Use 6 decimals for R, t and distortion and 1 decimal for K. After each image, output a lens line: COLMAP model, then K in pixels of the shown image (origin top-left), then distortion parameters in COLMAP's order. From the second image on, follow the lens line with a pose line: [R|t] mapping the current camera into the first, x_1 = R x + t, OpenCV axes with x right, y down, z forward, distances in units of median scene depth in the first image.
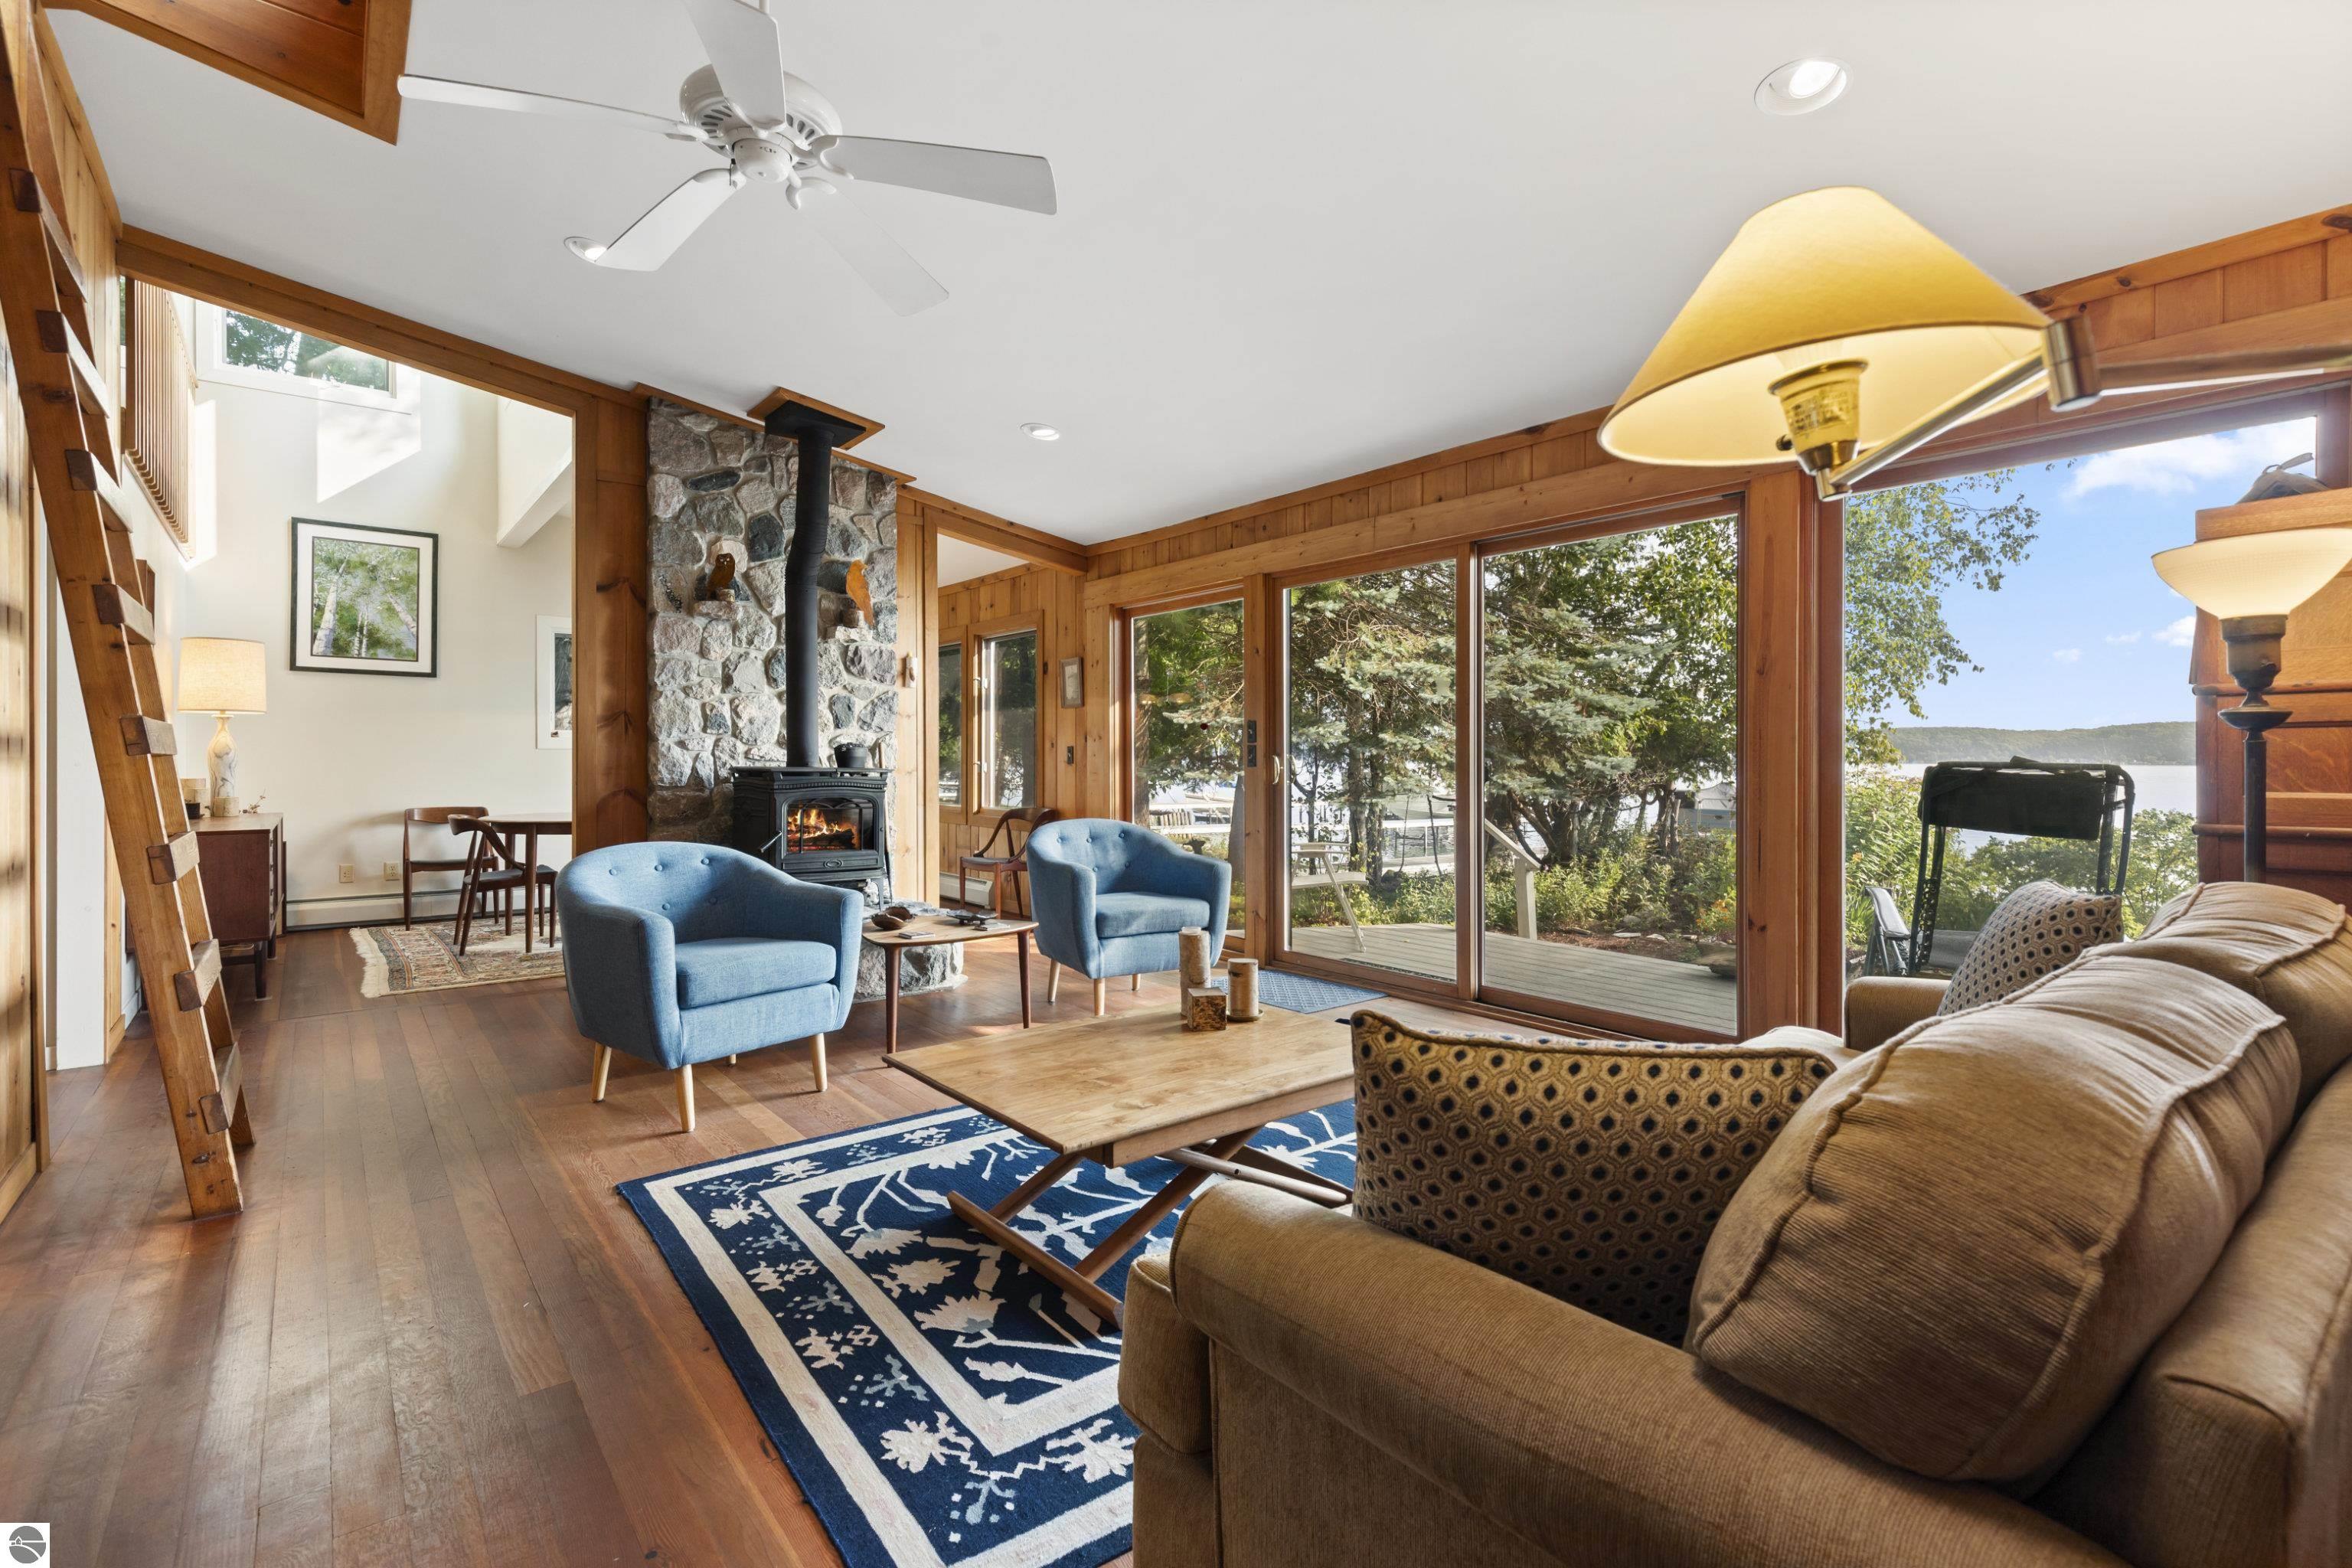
lens RADIAL K [[1079.5, 0, 1186.5], [0, 1079.5, 766.7], [0, 0, 1]] dist [0.008147, -0.000776]
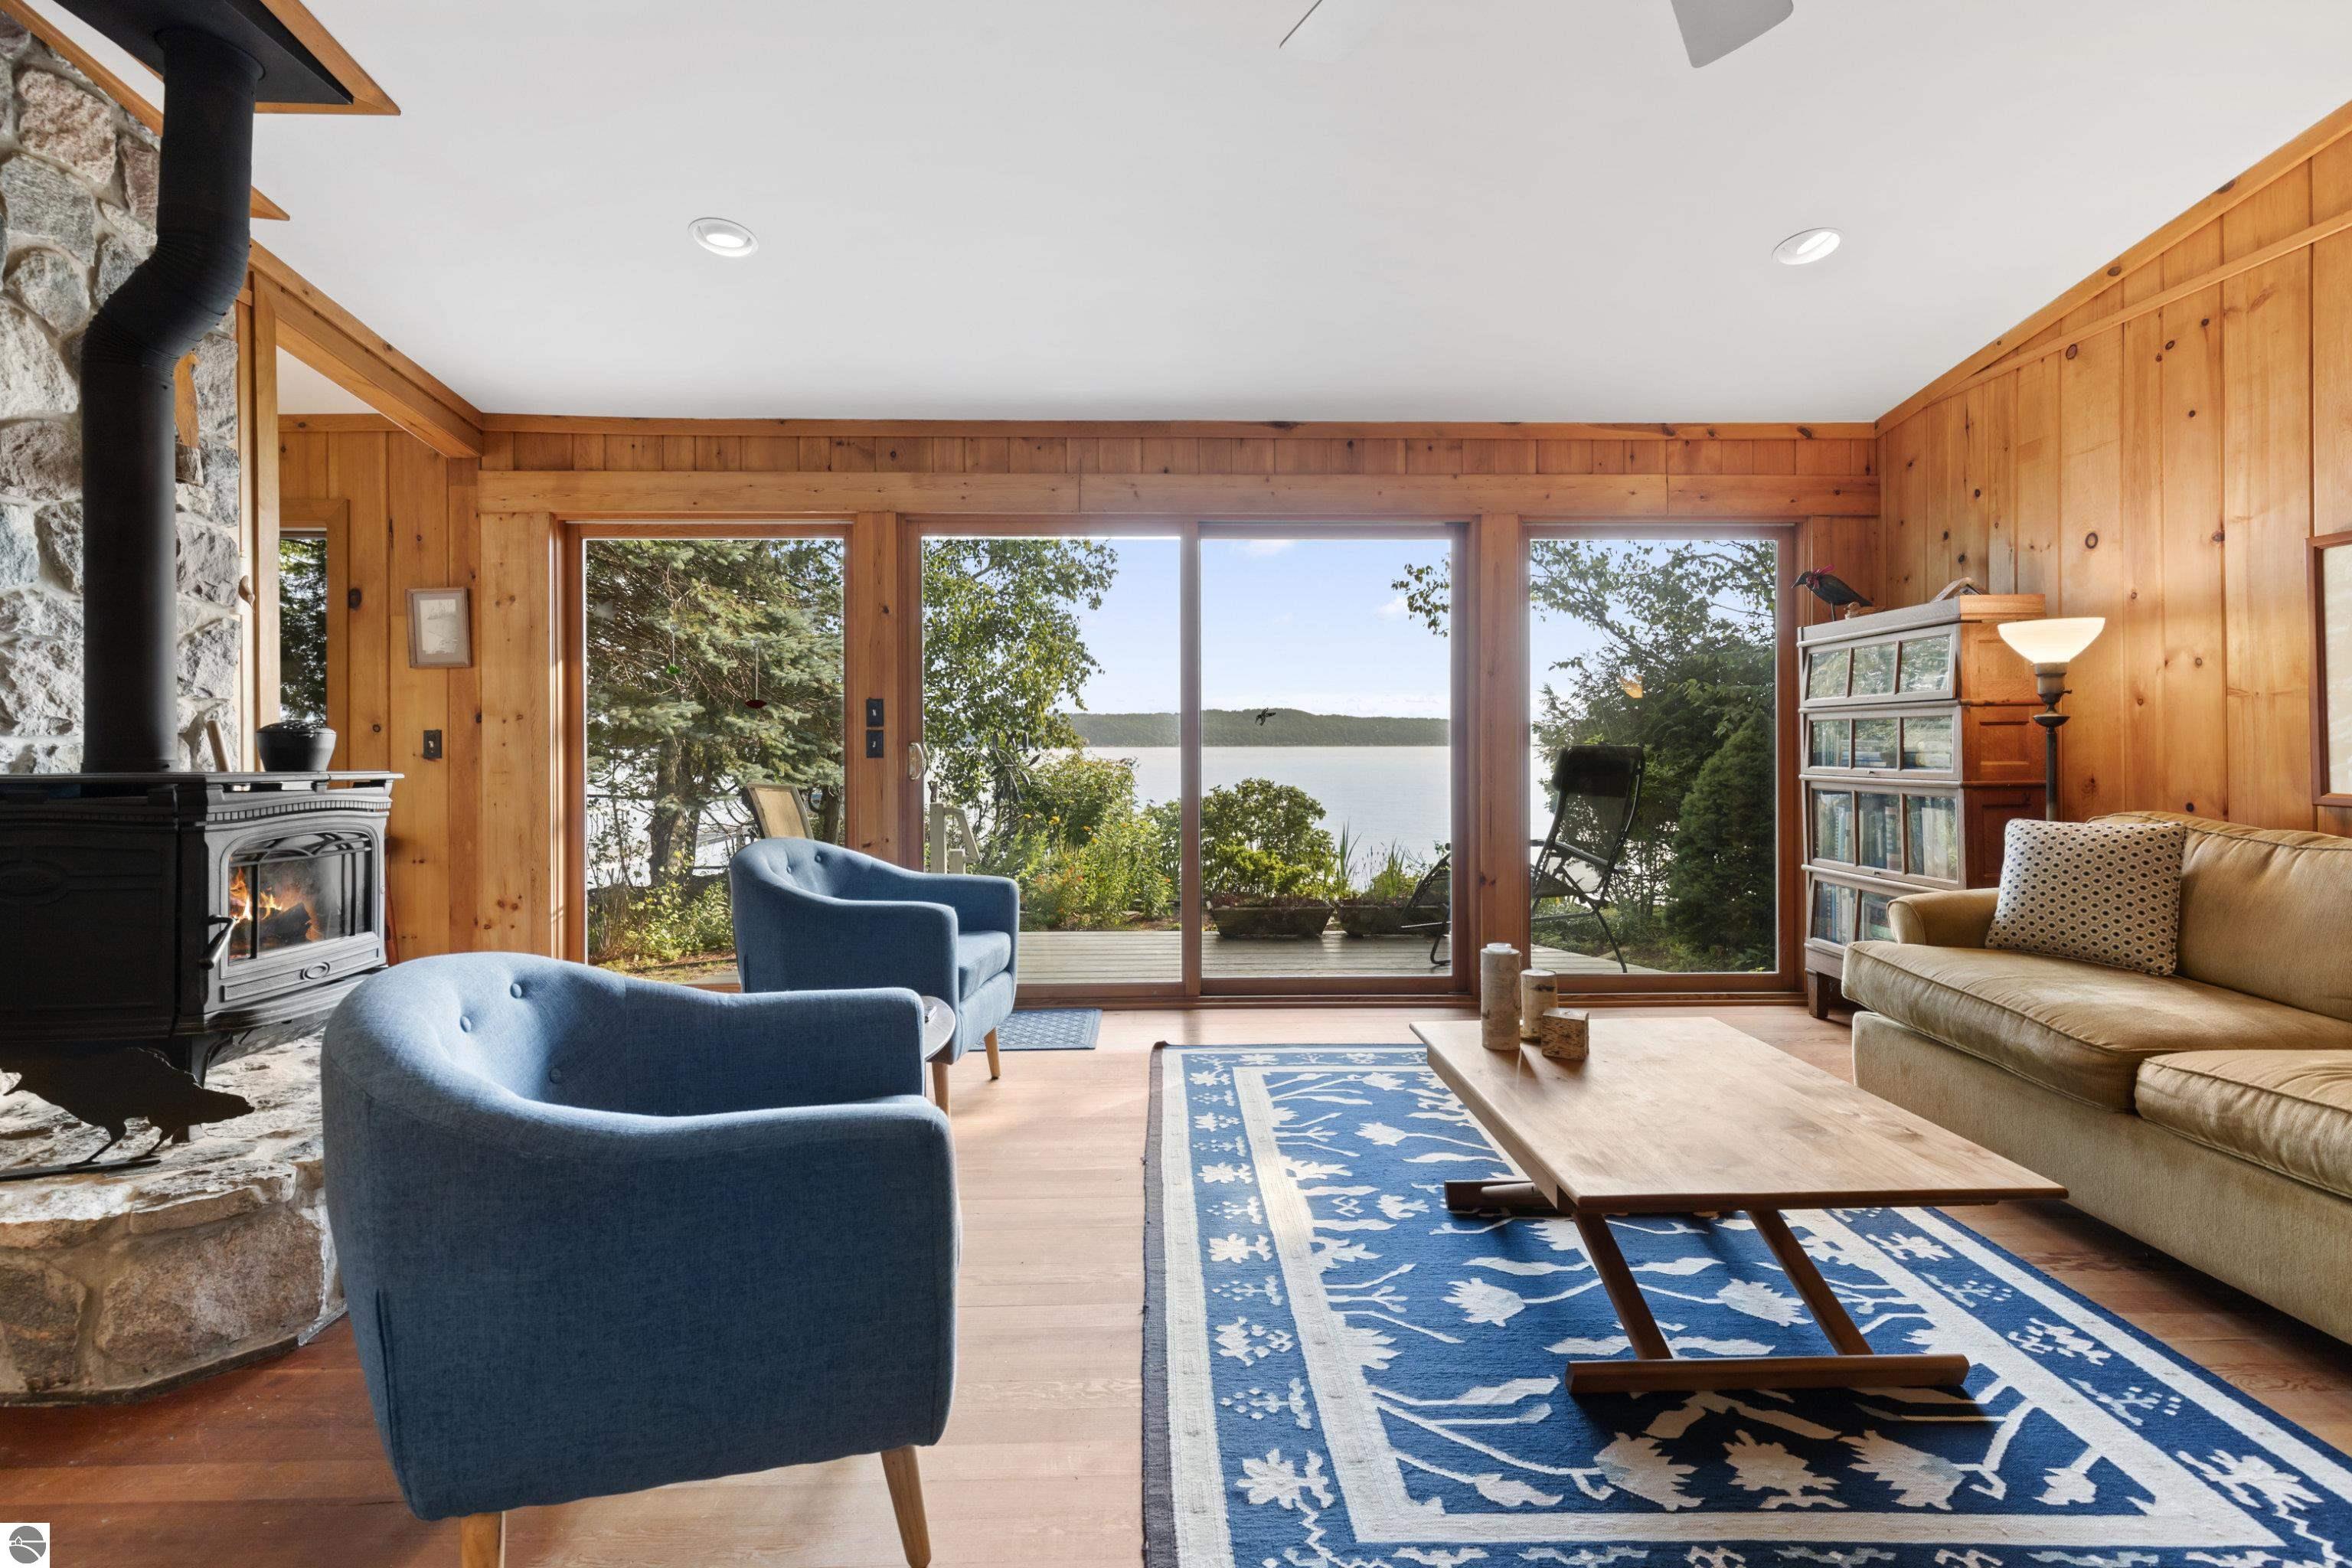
lens RADIAL K [[1079.5, 0, 1182.9], [0, 1079.5, 743.3], [0, 0, 1]] dist [0.008147, -0.000776]
pose [[0.604012, -0.004306, 0.796964, -0.774888], [0.010963, 0.999936, -0.002906, -0.010304], [-0.796900, 0.010492, 0.604020, 0.641306]]
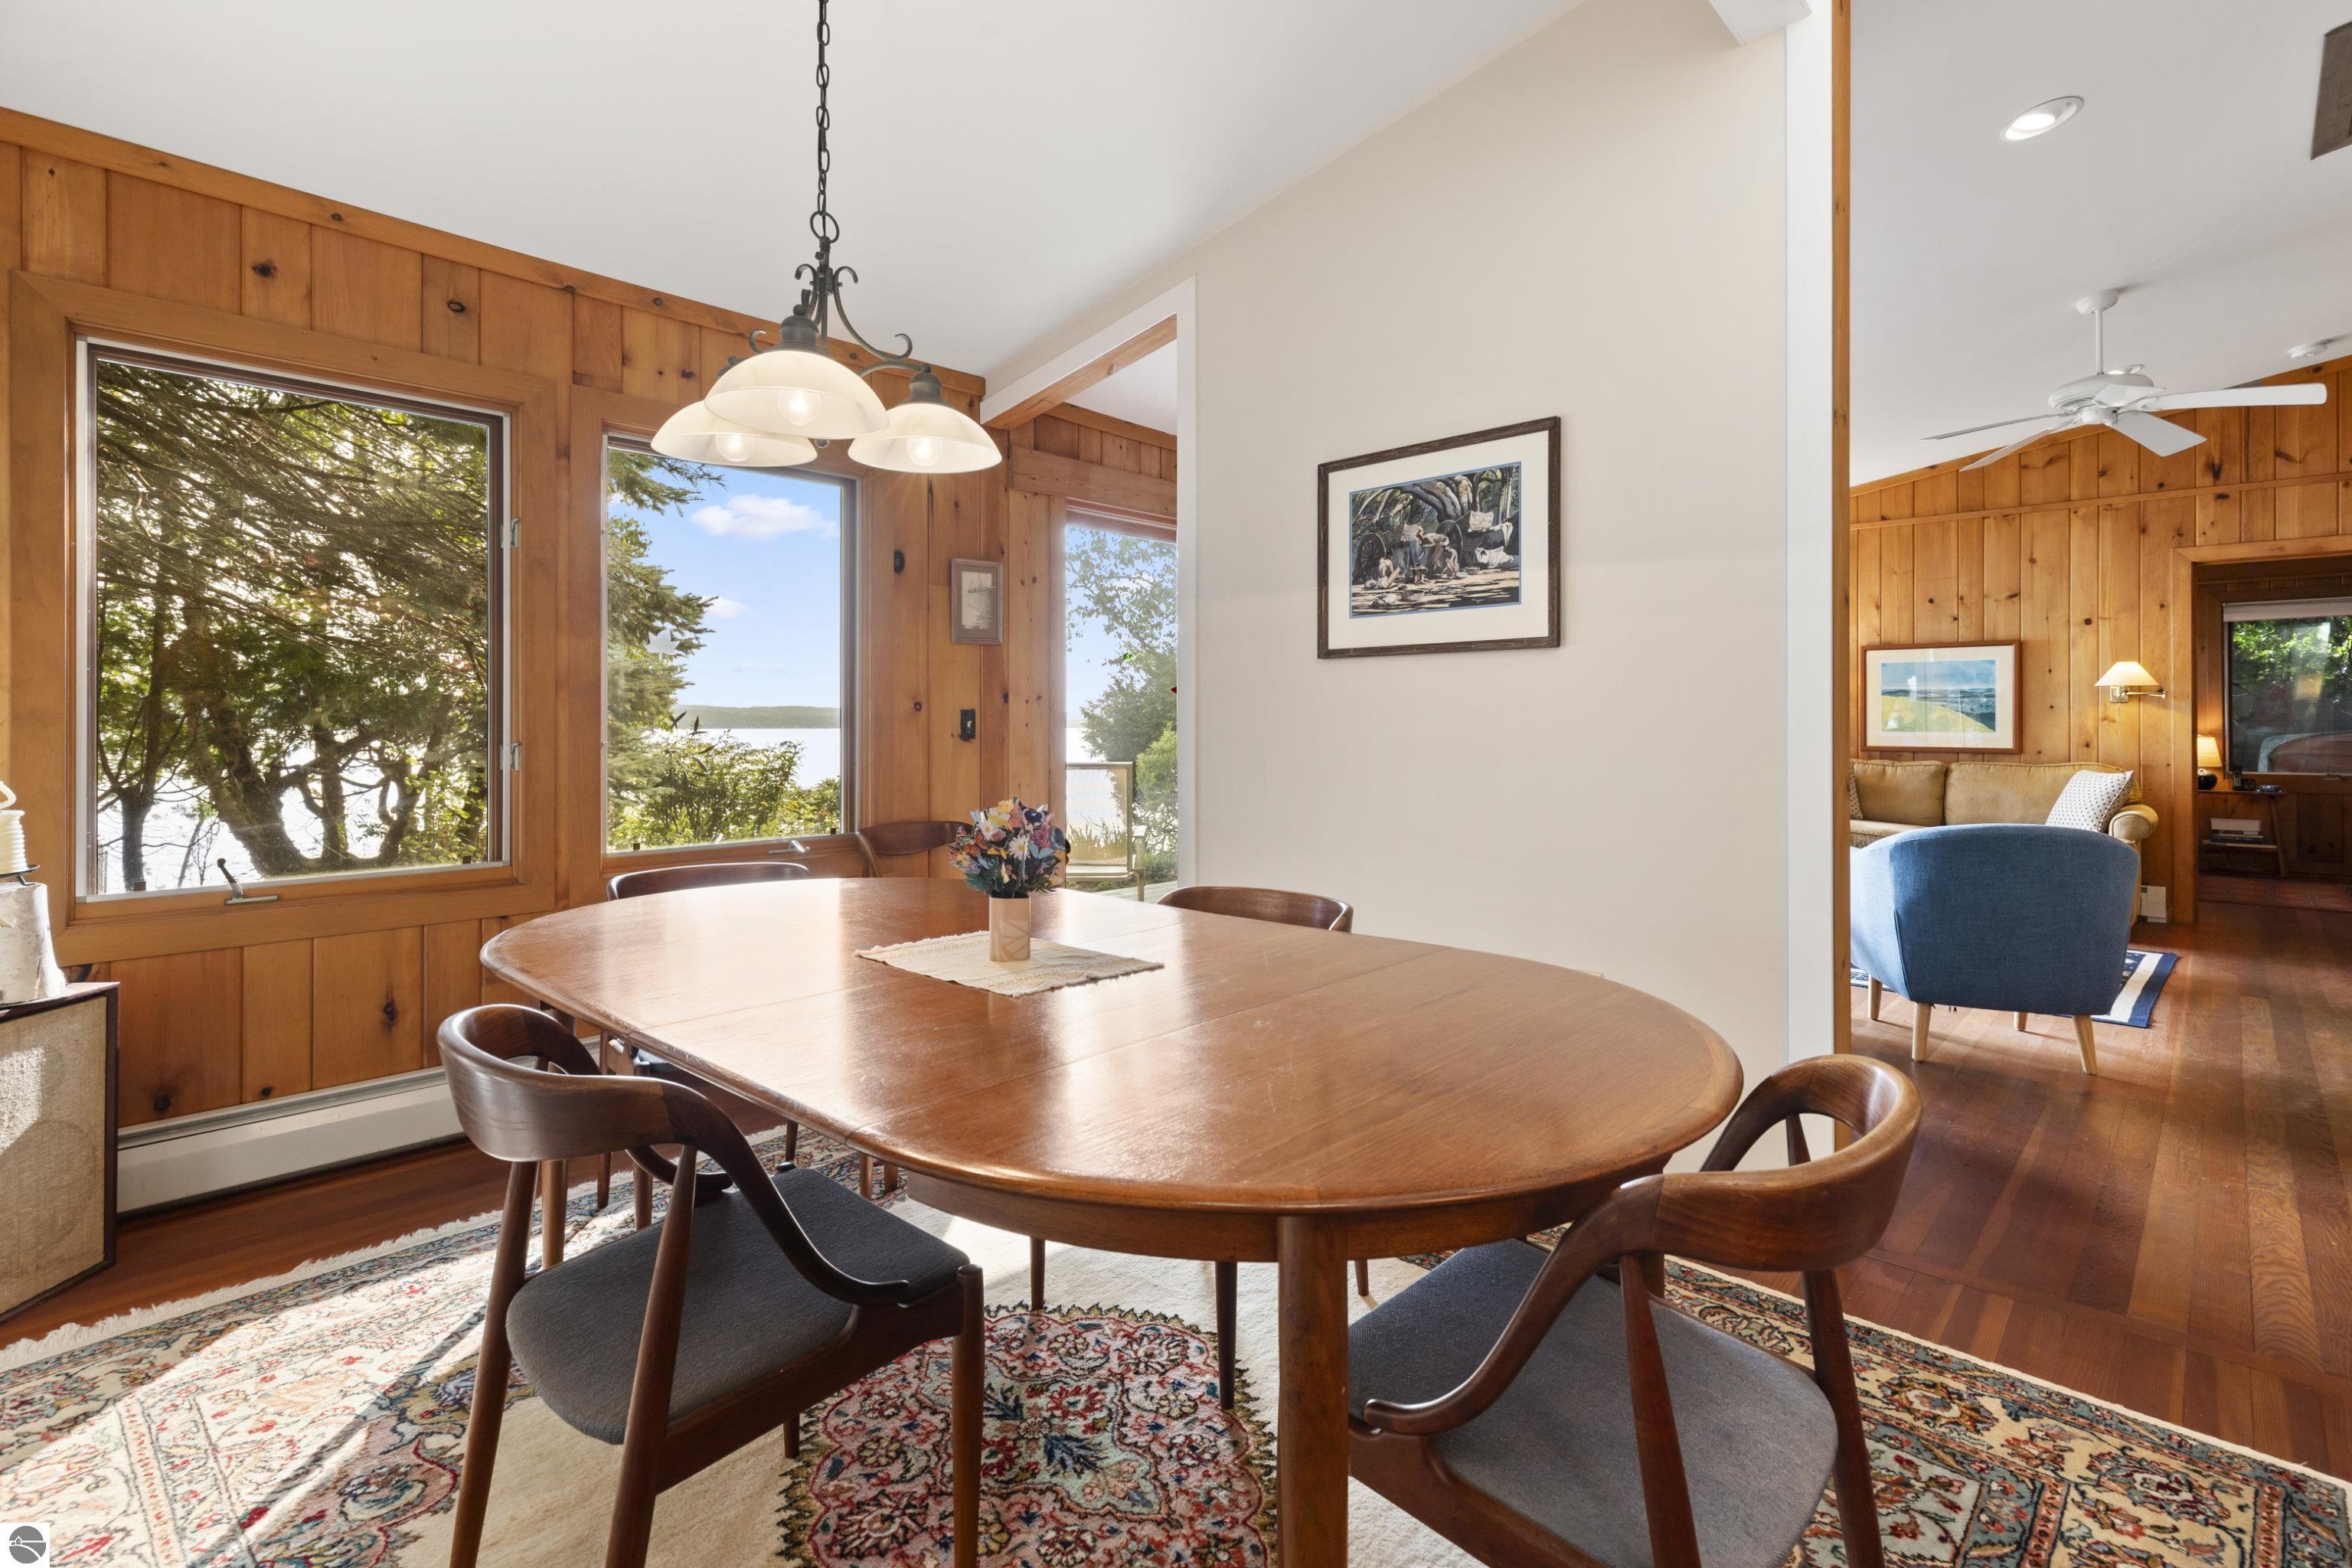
lens RADIAL K [[1079.5, 0, 1180.4], [0, 1079.5, 726.9], [0, 0, 1]] dist [0.008147, -0.000776]
pose [[-0.124379, -0.005432, 0.992220, -1.592108], [0.007707, 0.999950, 0.006441, -0.027182], [-0.992205, 0.008449, -0.124331, 2.169637]]
